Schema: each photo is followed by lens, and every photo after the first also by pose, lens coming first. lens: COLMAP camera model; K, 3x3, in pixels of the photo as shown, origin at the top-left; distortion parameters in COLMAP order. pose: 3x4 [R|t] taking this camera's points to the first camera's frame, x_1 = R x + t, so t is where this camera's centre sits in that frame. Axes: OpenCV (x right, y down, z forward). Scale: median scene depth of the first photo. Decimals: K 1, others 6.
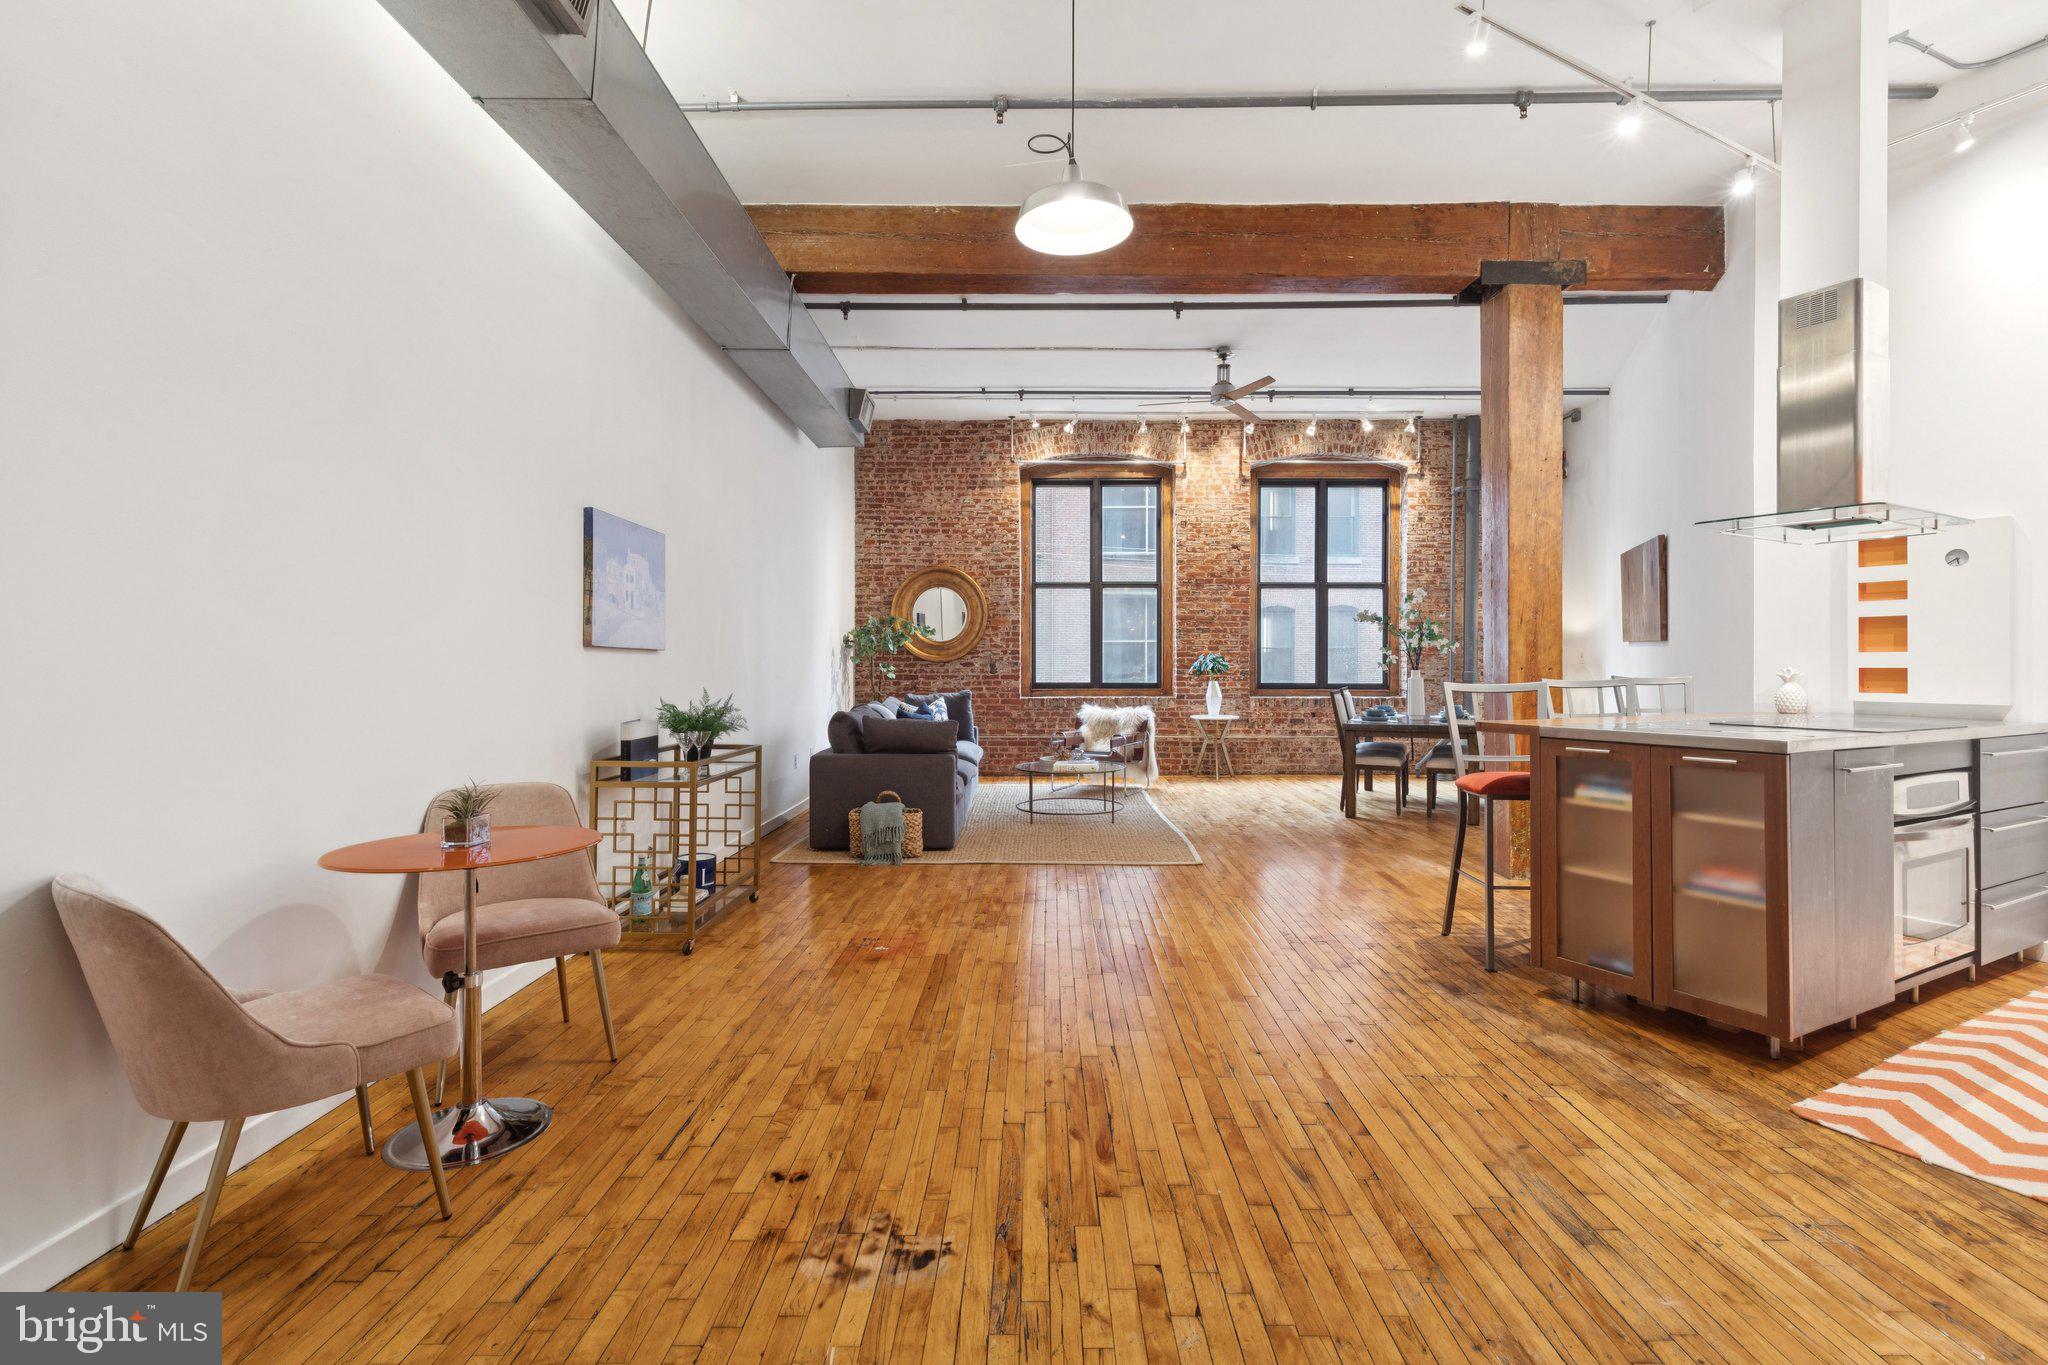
lens RADIAL K [[922.6, 0, 1036.4], [0, 922.6, 656.3], [0, 0, 1]] dist [0.001539, -0.000006]
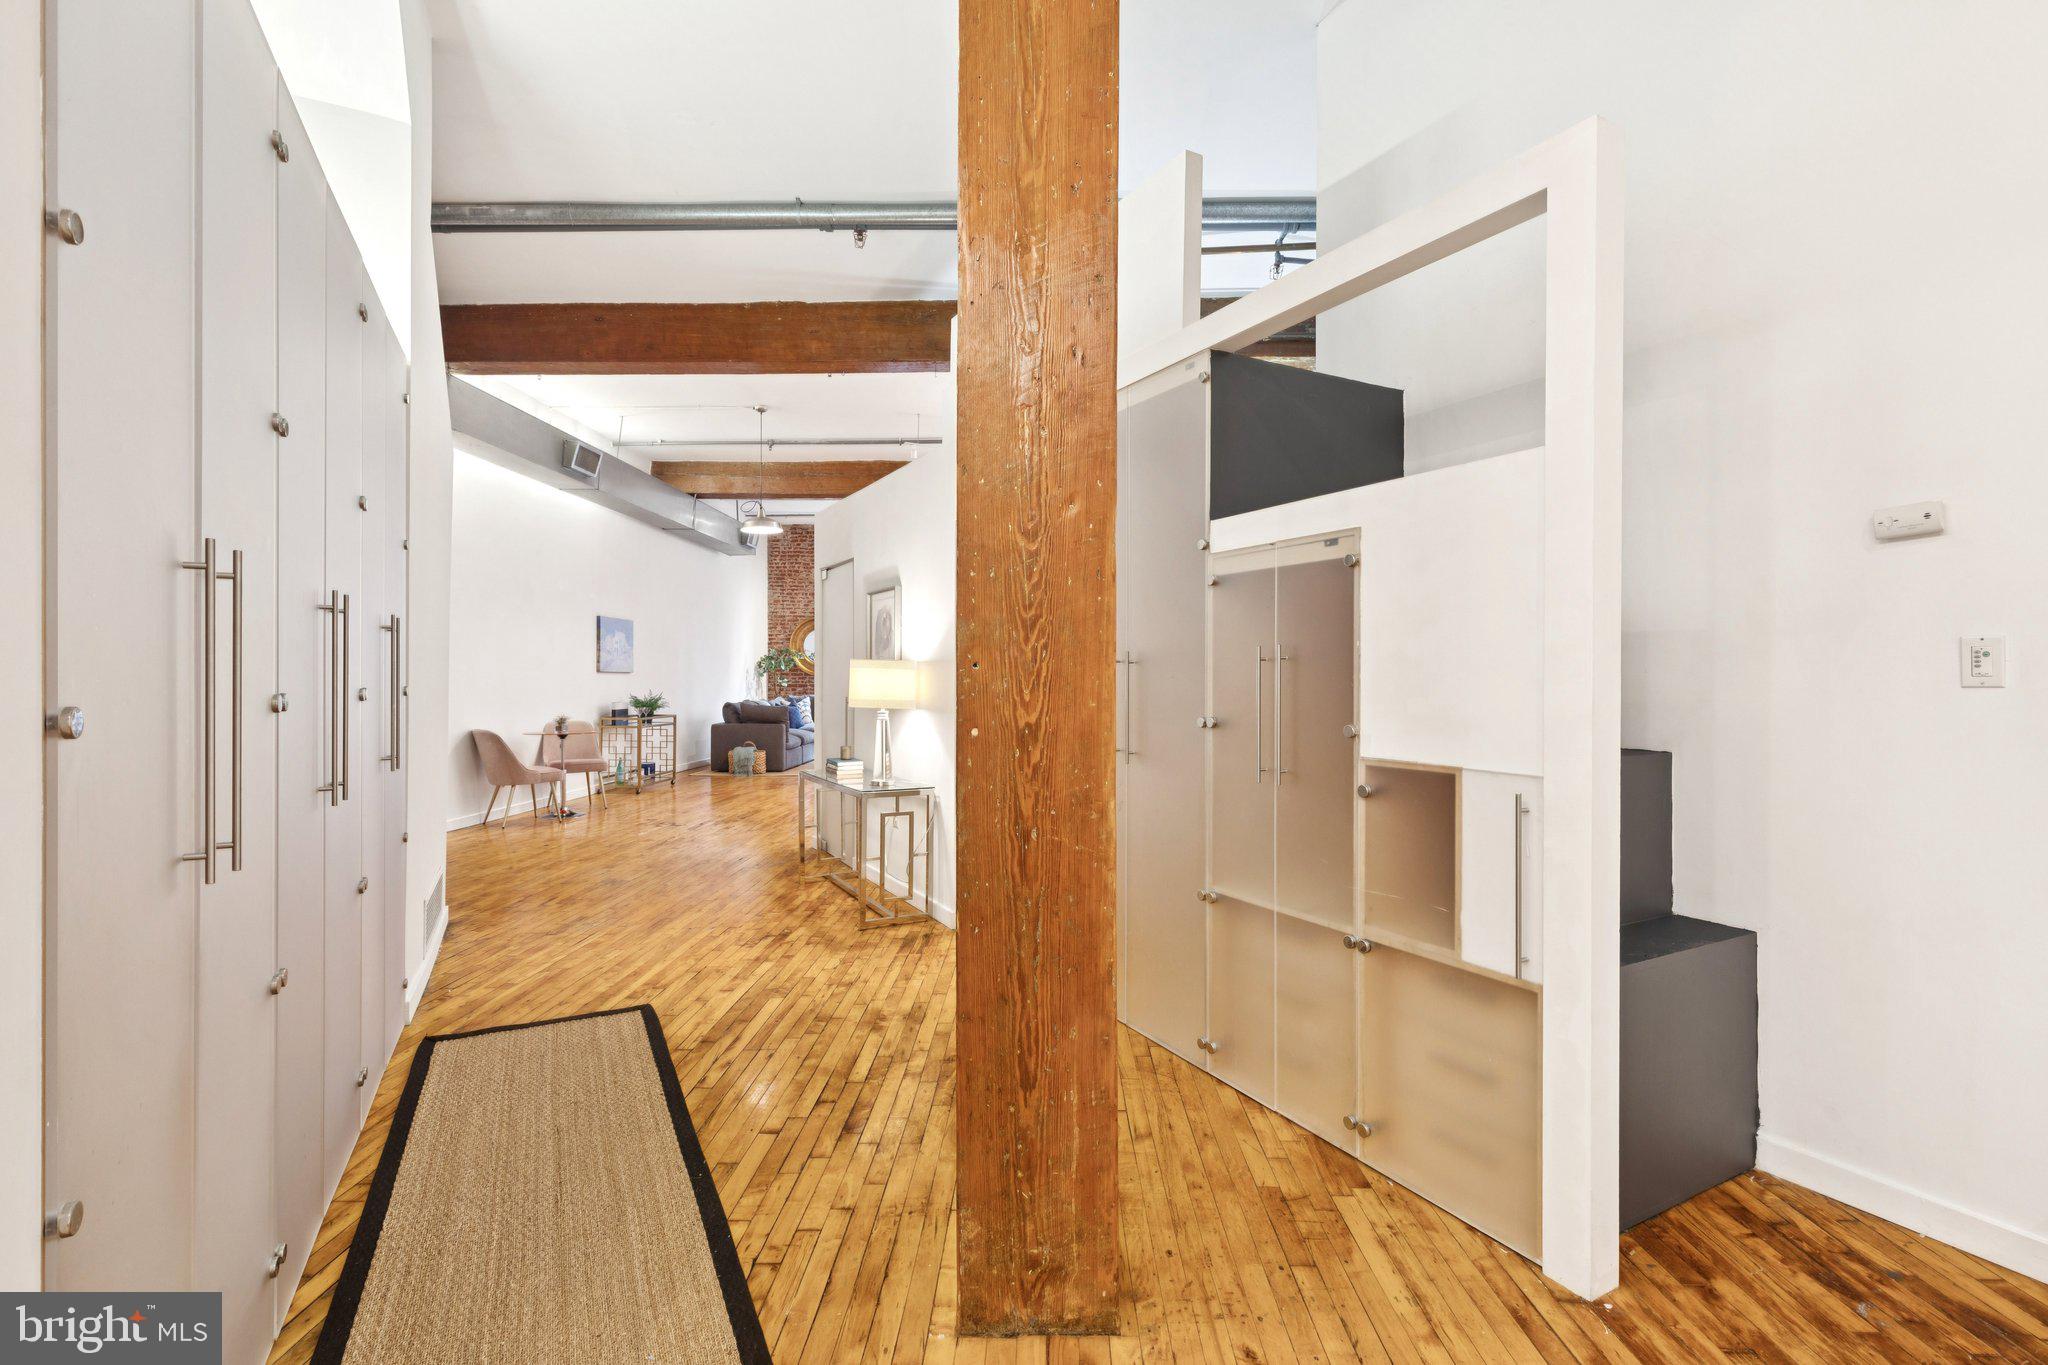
lens RADIAL K [[918.8, 0, 1030.2], [0, 918.8, 672.4], [0, 0, 1]] dist [0.006827, -0.000242]
pose [[0.999807, -0.002260, -0.019521, 0.289133], [0.002320, 0.999993, 0.003058, -0.005341], [0.019514, -0.003103, 0.999805, -0.580602]]
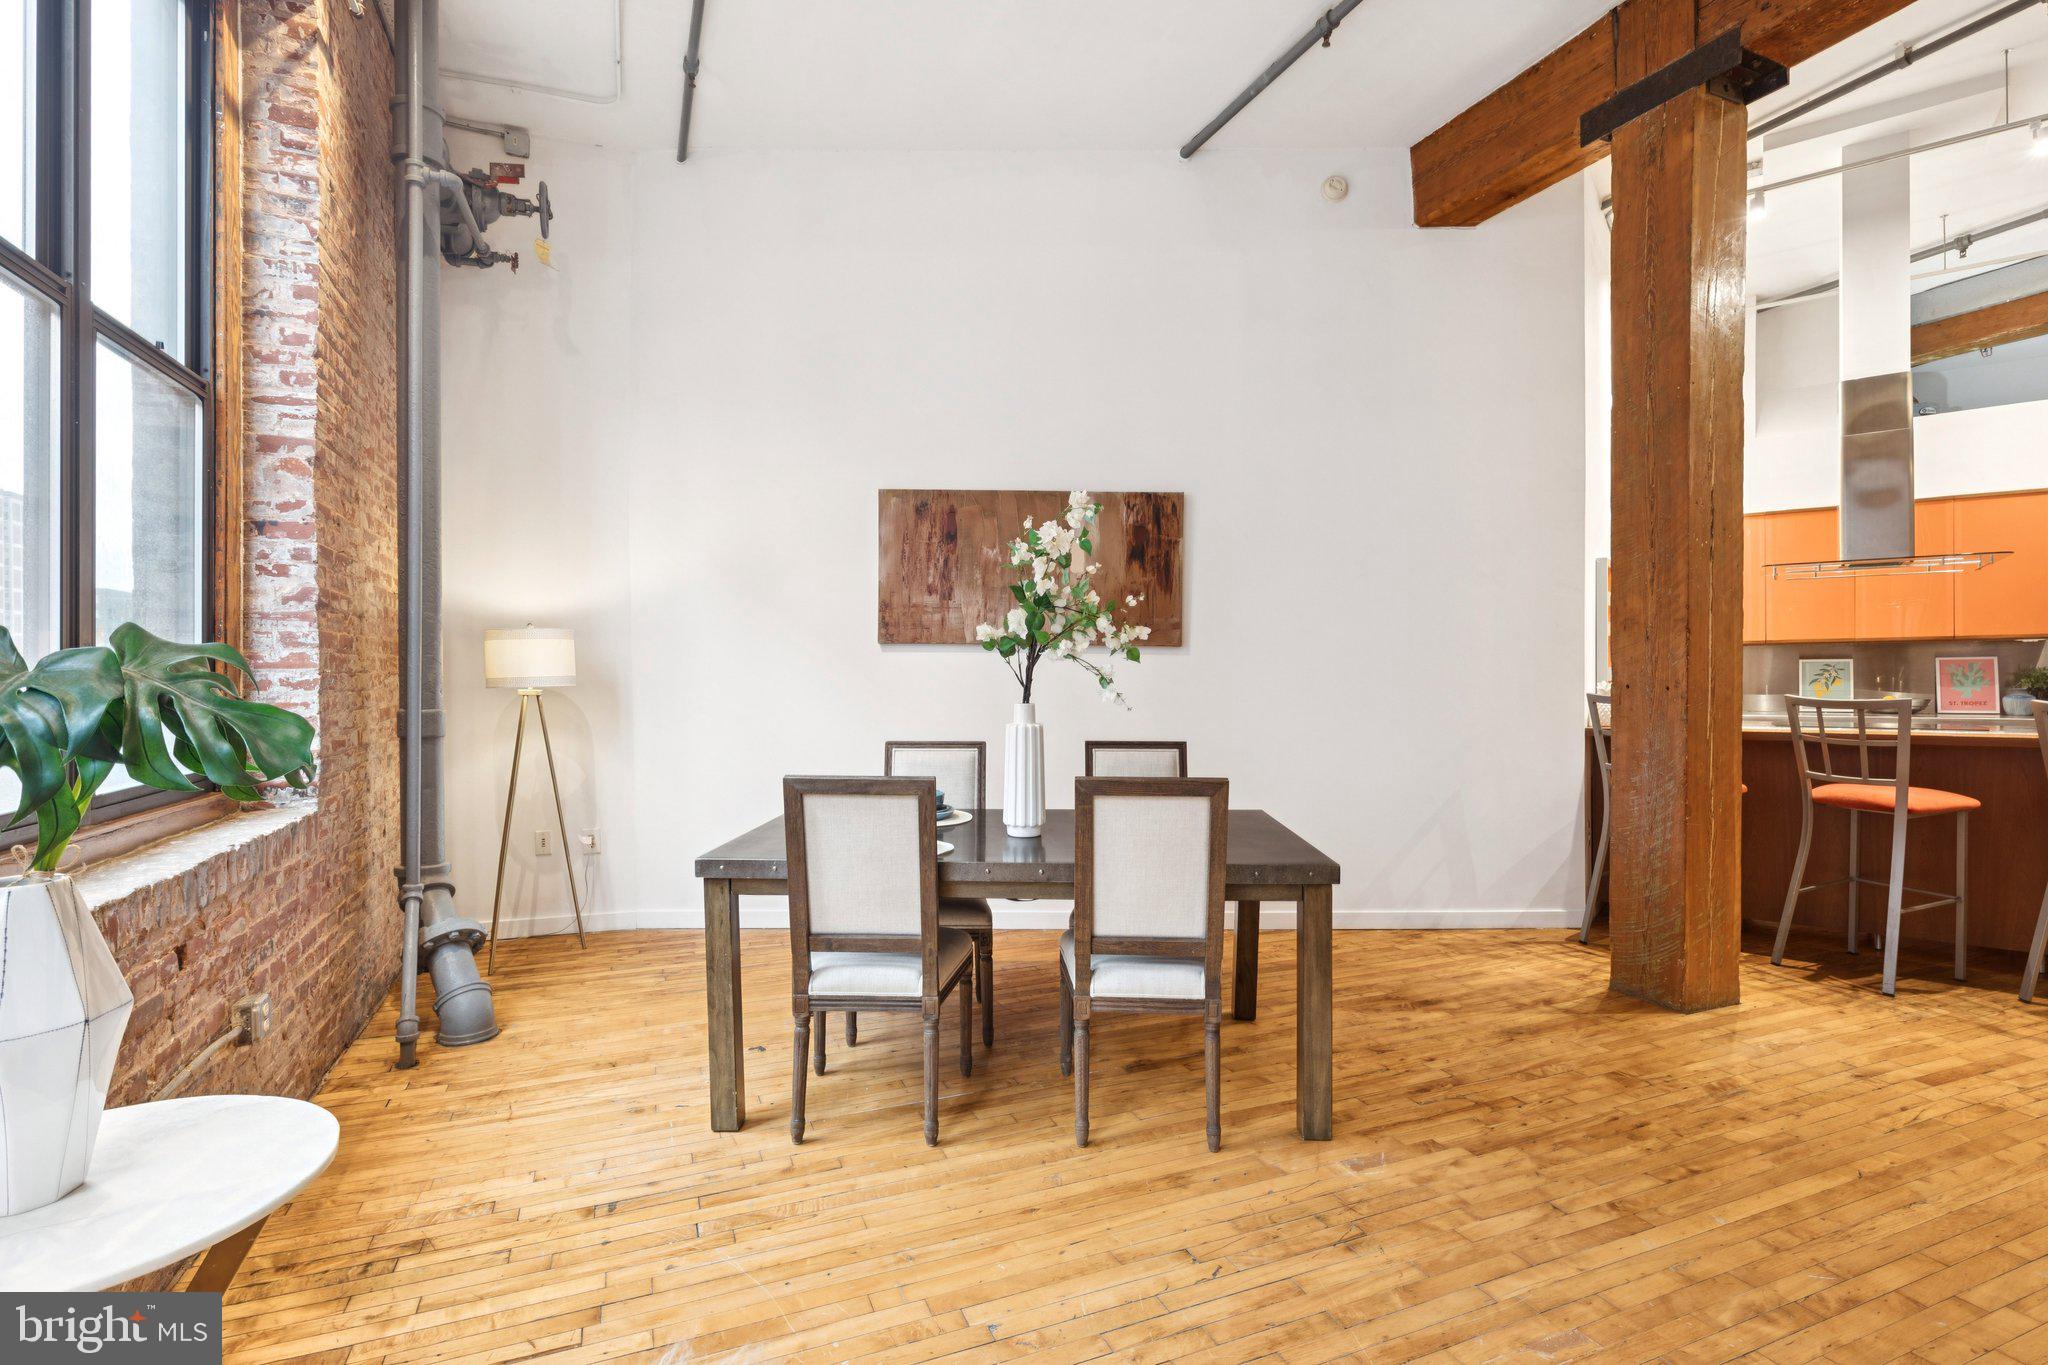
lens RADIAL K [[967.3, 0, 1040.6], [0, 967.3, 680.0], [0, 0, 1]] dist [0.000136, -0.000315]
pose [[-0.393983, -0.006309, 0.919096, 0.037950], [-0.002476, 0.999980, 0.005803, 0.002422], [-0.919114, 0.000011, -0.393991, 0.919402]]
